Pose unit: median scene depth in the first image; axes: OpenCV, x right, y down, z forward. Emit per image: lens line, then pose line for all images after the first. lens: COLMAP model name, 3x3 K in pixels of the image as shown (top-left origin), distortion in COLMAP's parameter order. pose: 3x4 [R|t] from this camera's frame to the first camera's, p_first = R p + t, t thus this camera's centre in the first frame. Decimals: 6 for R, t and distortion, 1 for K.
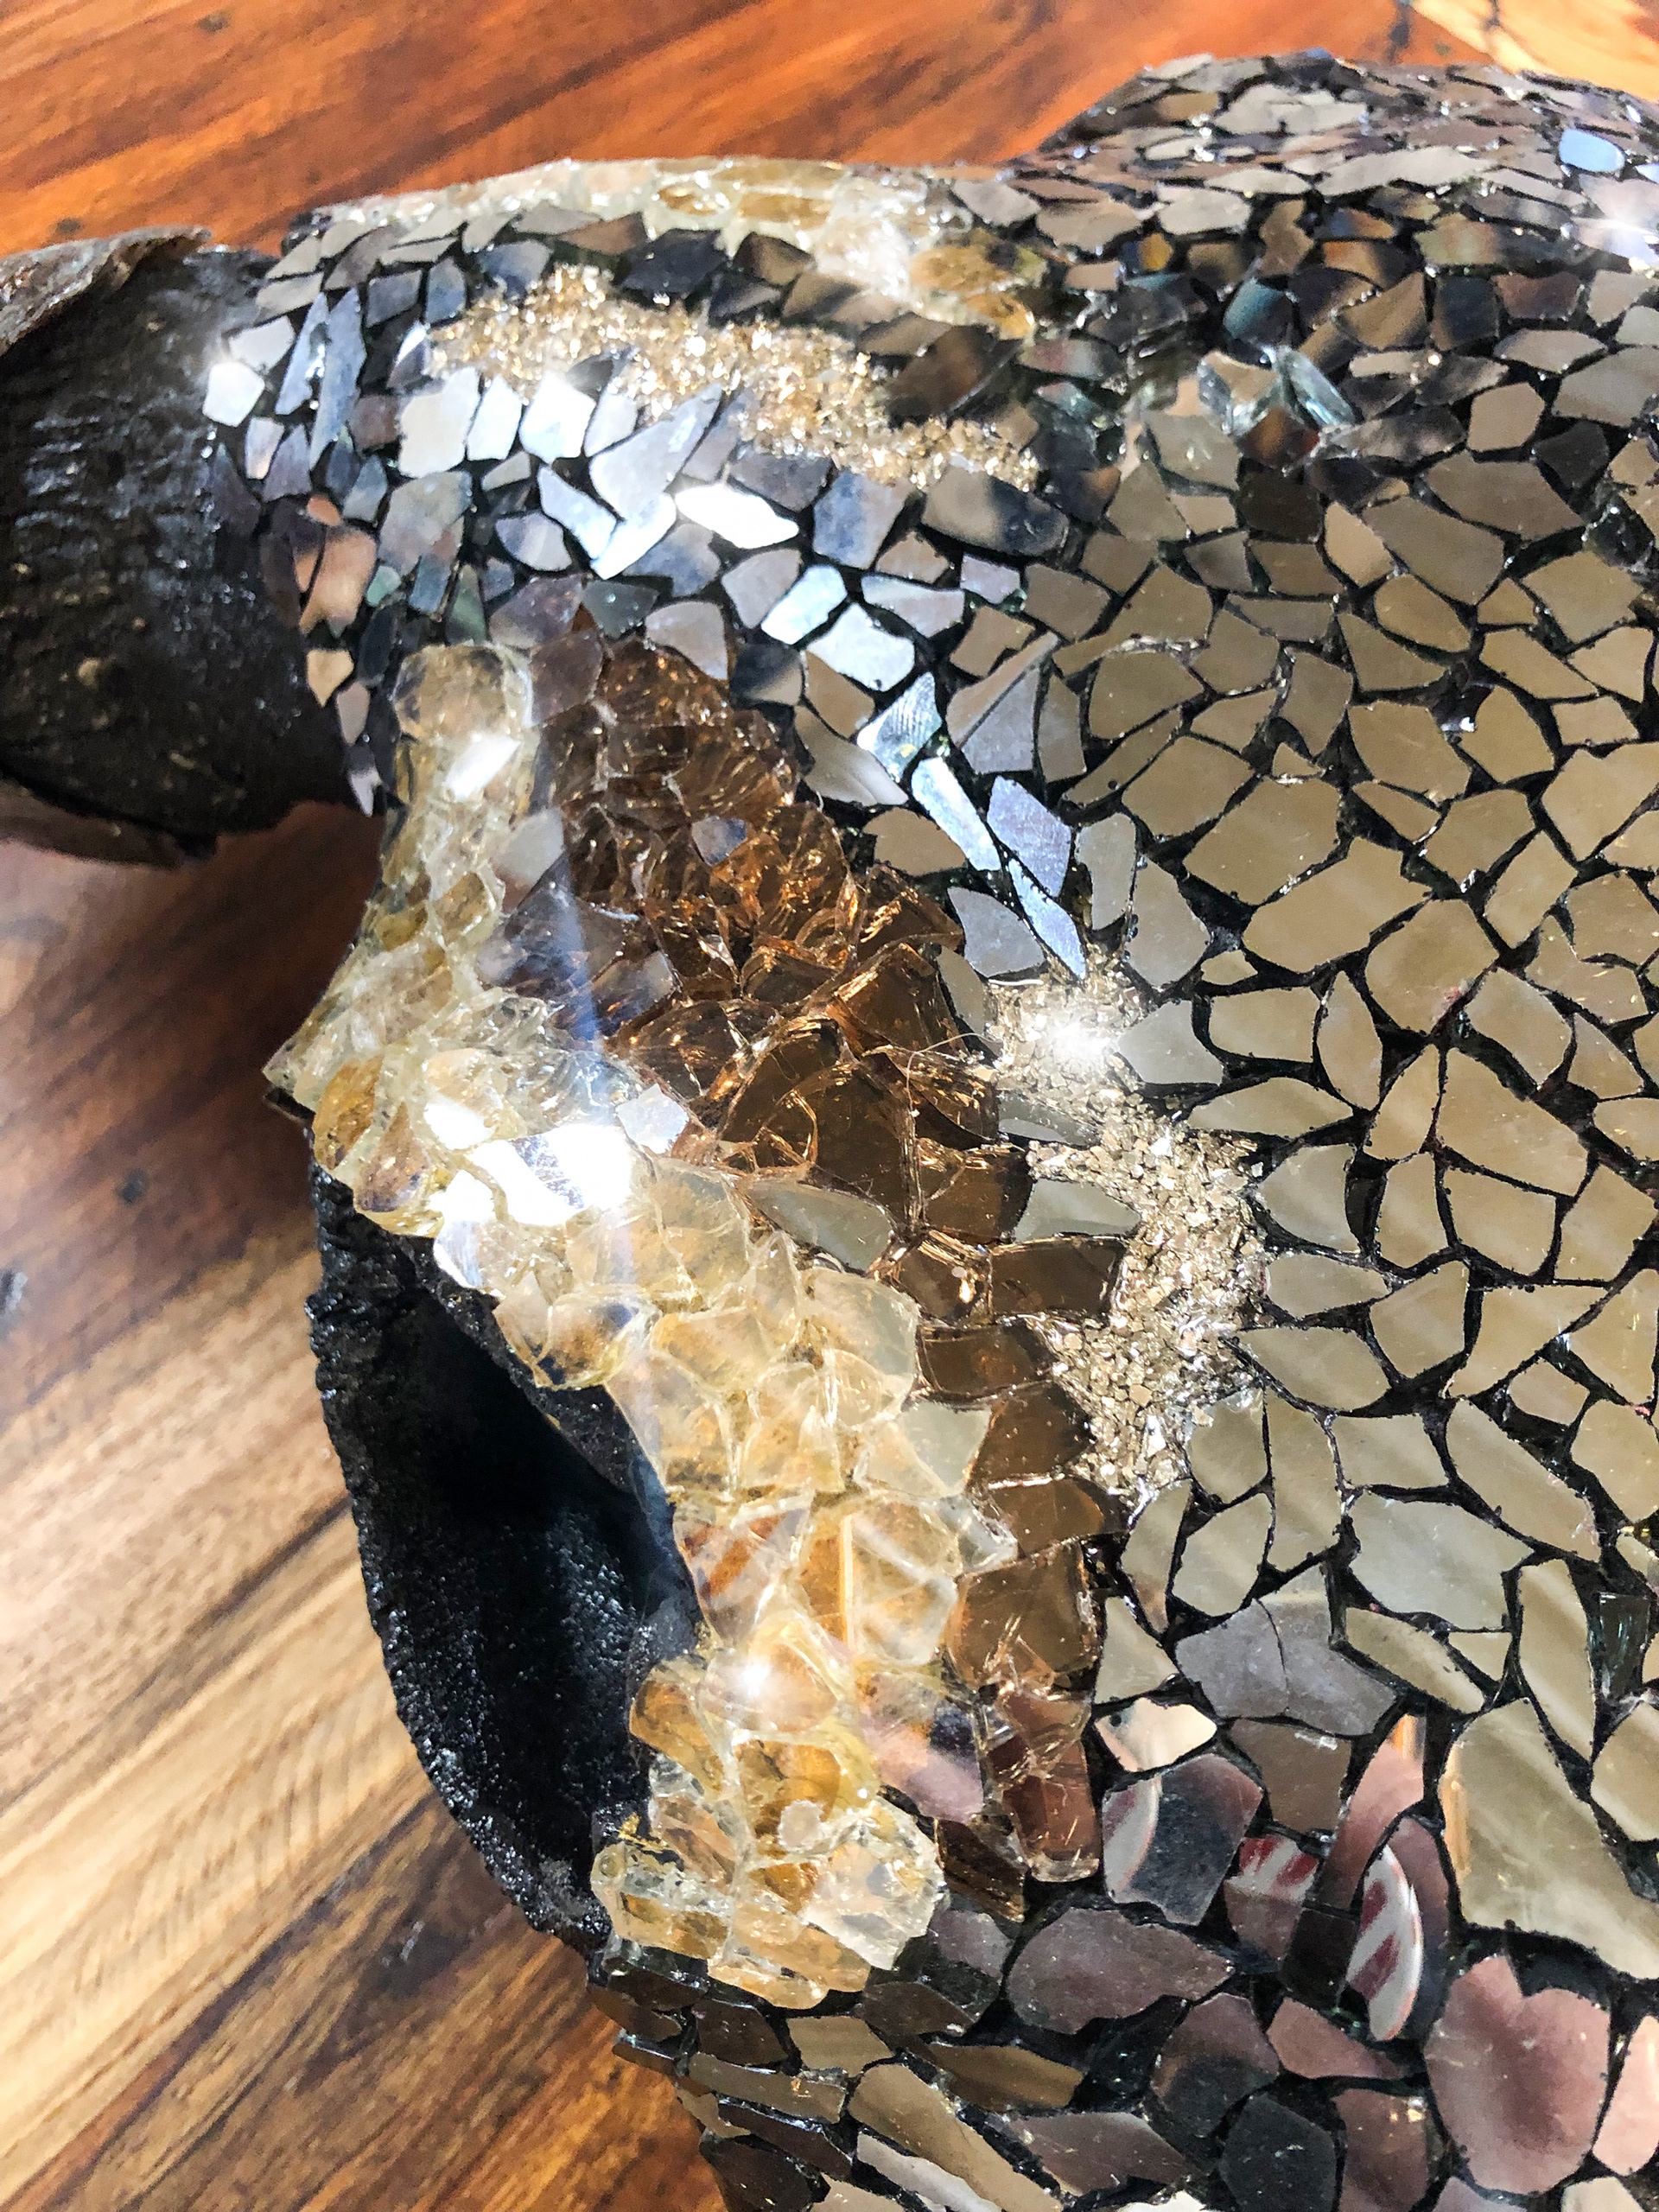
lens RADIAL K [[1809.9, 0, 825.2], [0, 1809.9, 1107.0], [0, 0, 1]] dist [-0.005317, 0.008173]
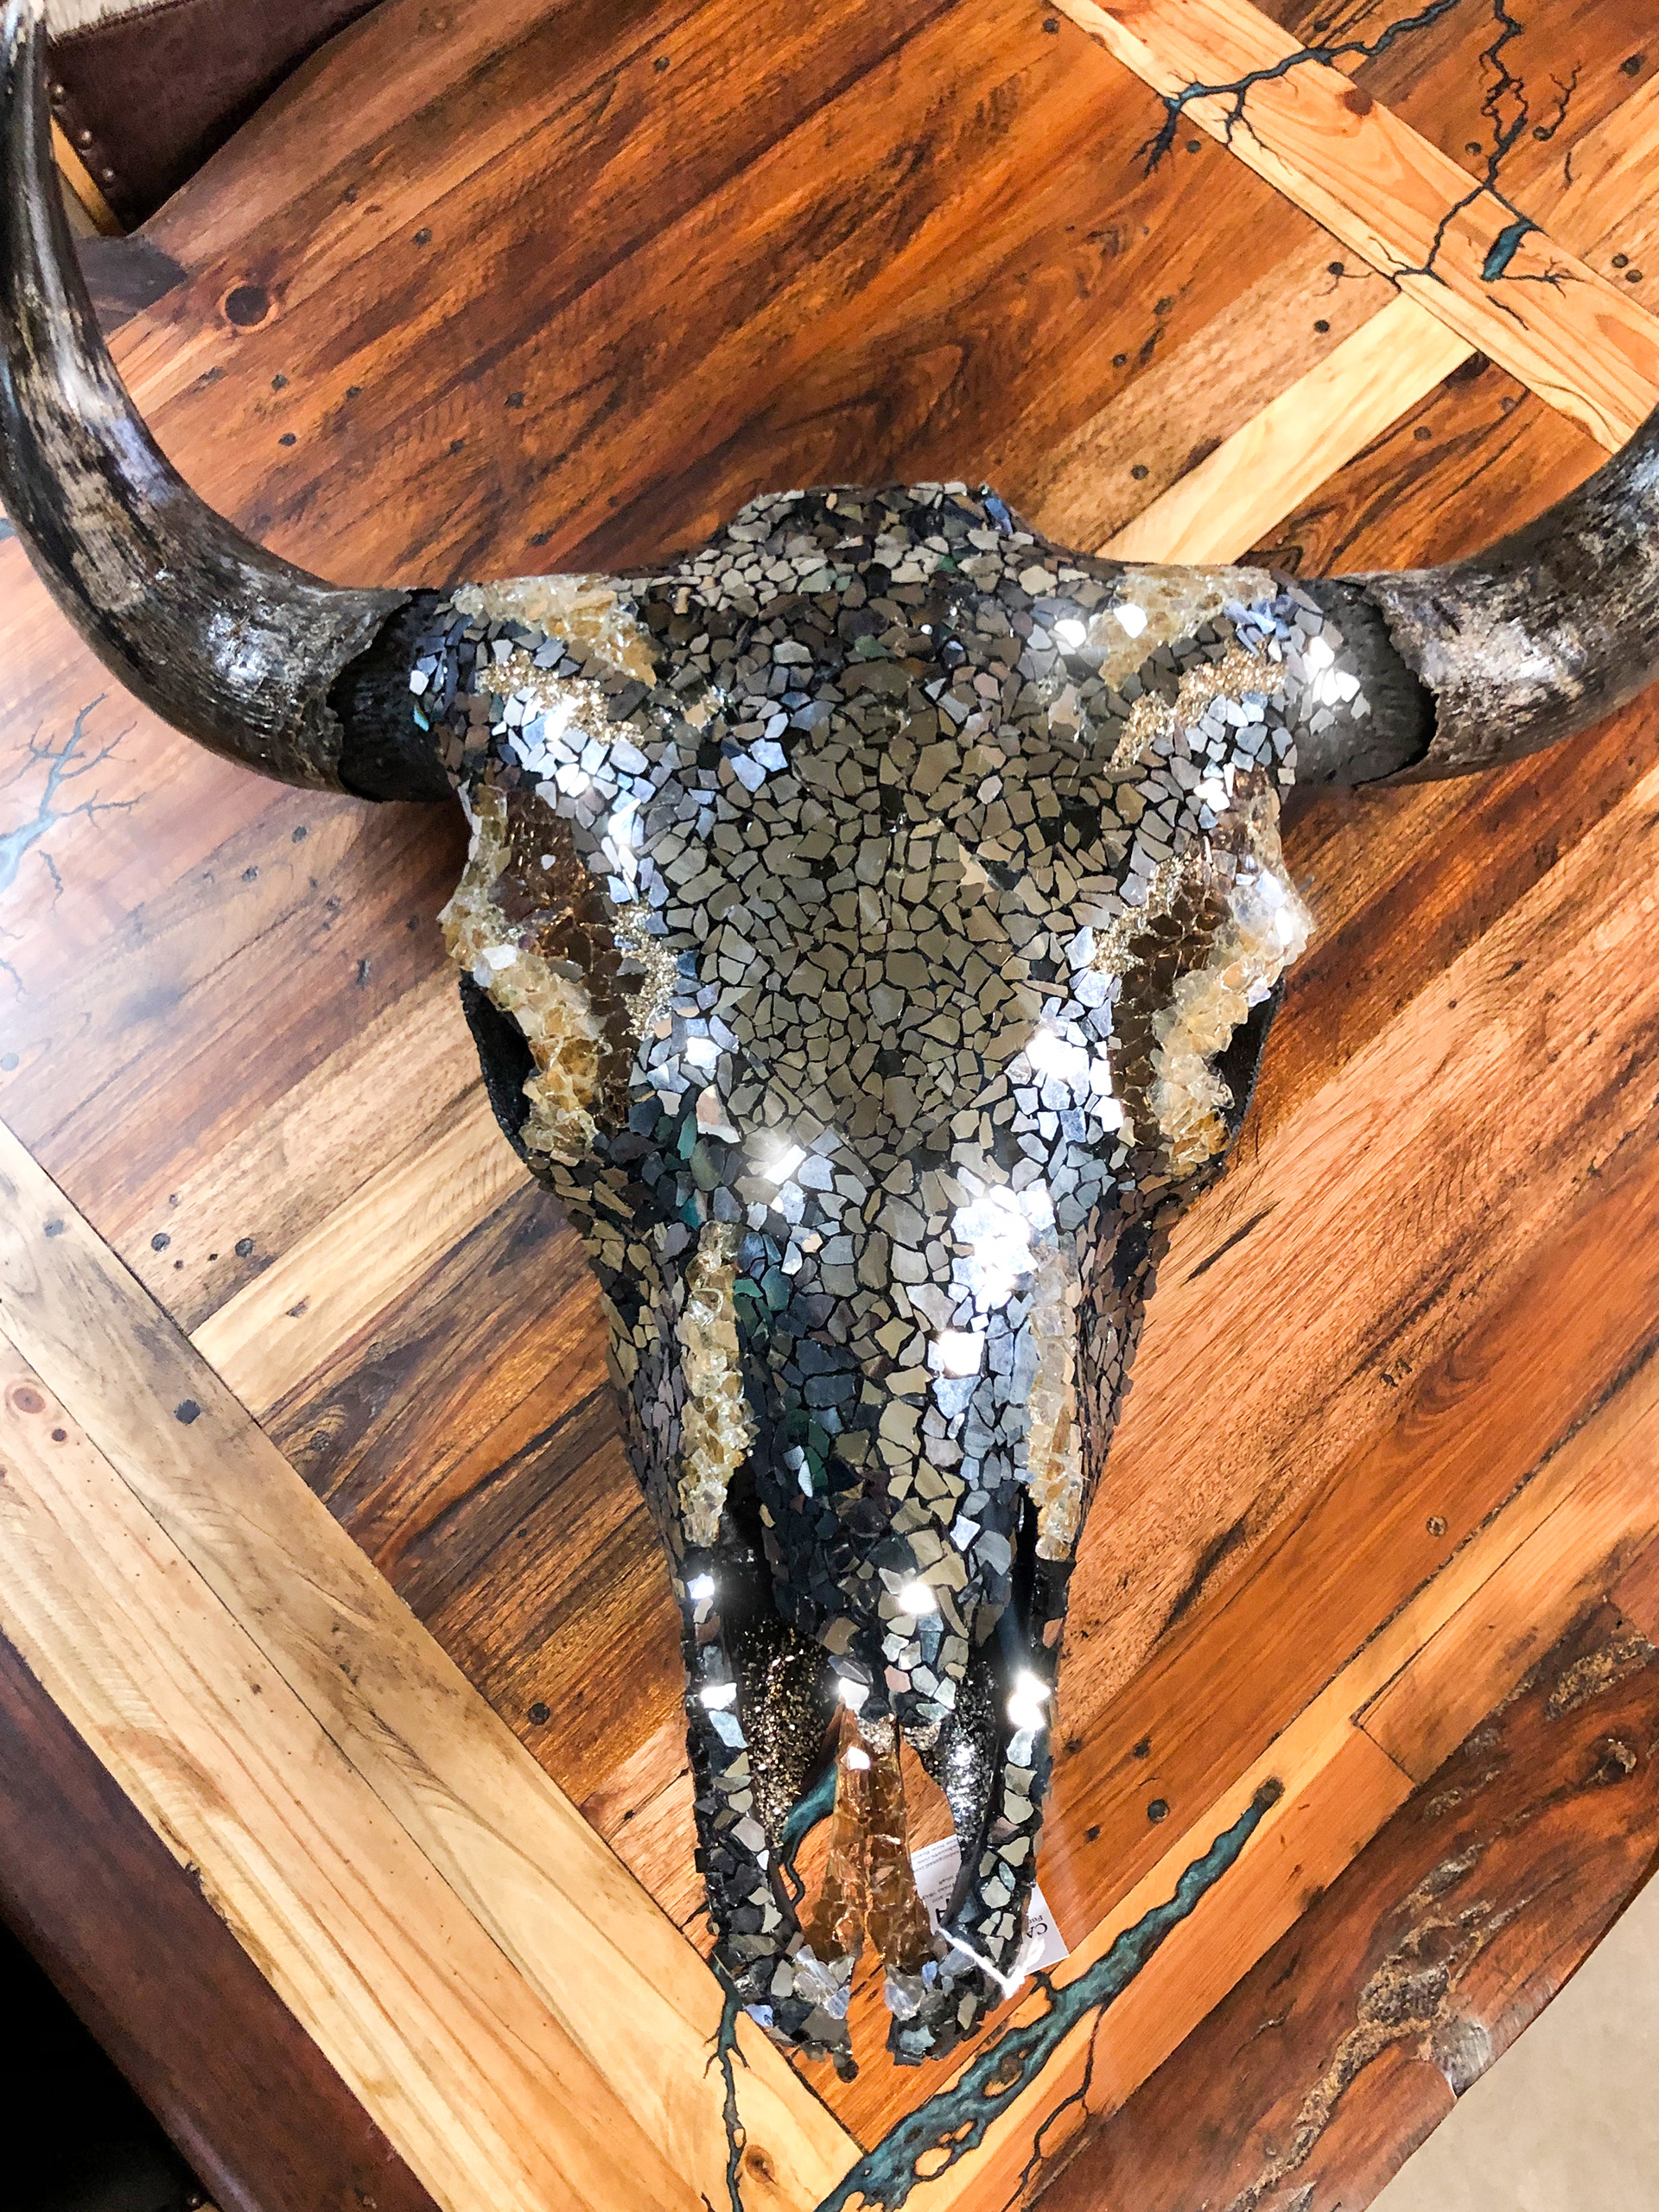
lens RADIAL K [[1809.9, 0, 832.1], [0, 1809.9, 1104.9], [0, 0, 1]] dist [-0.005317, 0.008173]
pose [[0.987386, 0.017790, -0.157327, 1.077181], [0.014421, 0.979432, 0.201257, -0.390501], [0.157672, -0.200987, 0.966821, -2.501639]]
